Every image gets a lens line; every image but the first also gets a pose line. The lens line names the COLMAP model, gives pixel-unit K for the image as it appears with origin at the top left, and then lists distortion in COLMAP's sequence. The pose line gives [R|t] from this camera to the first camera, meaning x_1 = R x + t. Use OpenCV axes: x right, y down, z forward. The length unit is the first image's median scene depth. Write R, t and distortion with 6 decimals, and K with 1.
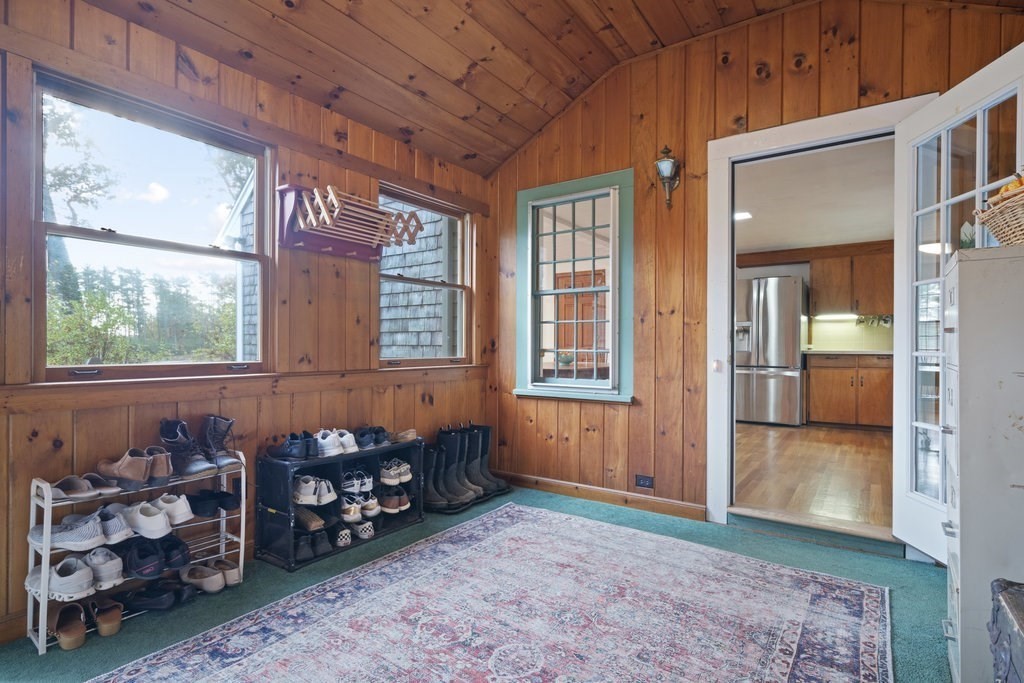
lens RADIAL K [[521.6, 0, 510.5], [0, 521.6, 345.0], [0, 0, 1]] dist [0.005285, 0.000650]
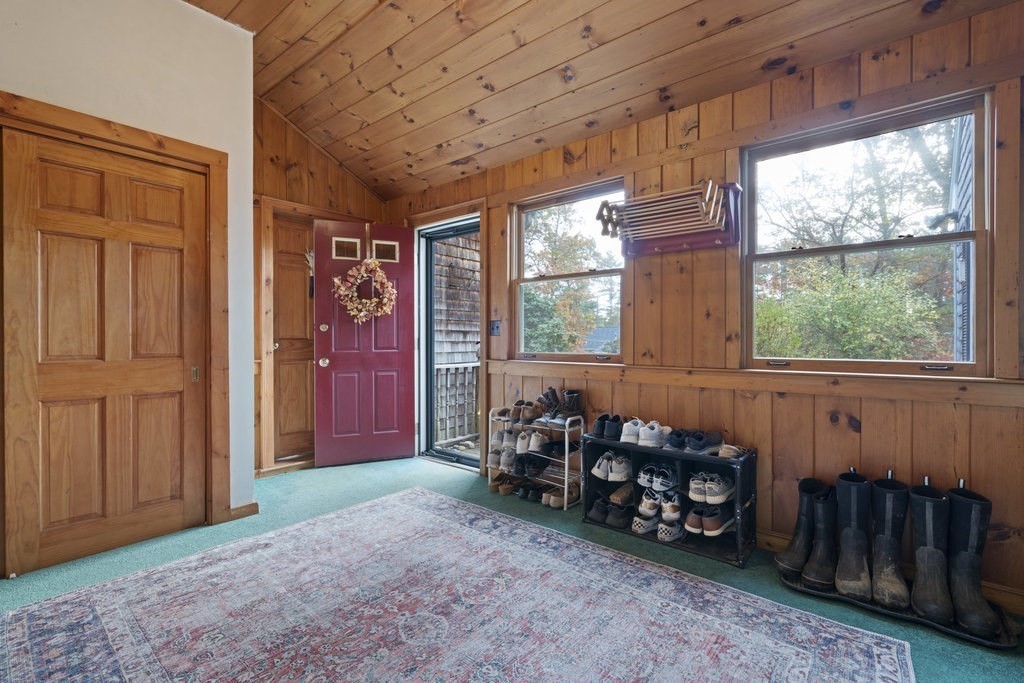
lens RADIAL K [[467.6, 0, 518.8], [0, 467.6, 339.8], [0, 0, 1]] dist [-0.002513, 0.000021]
pose [[-0.082831, -0.006318, -0.996544, 0.634809], [0.000151, 0.999980, -0.006353, 0.003741], [0.996564, -0.000677, -0.082828, 0.835576]]
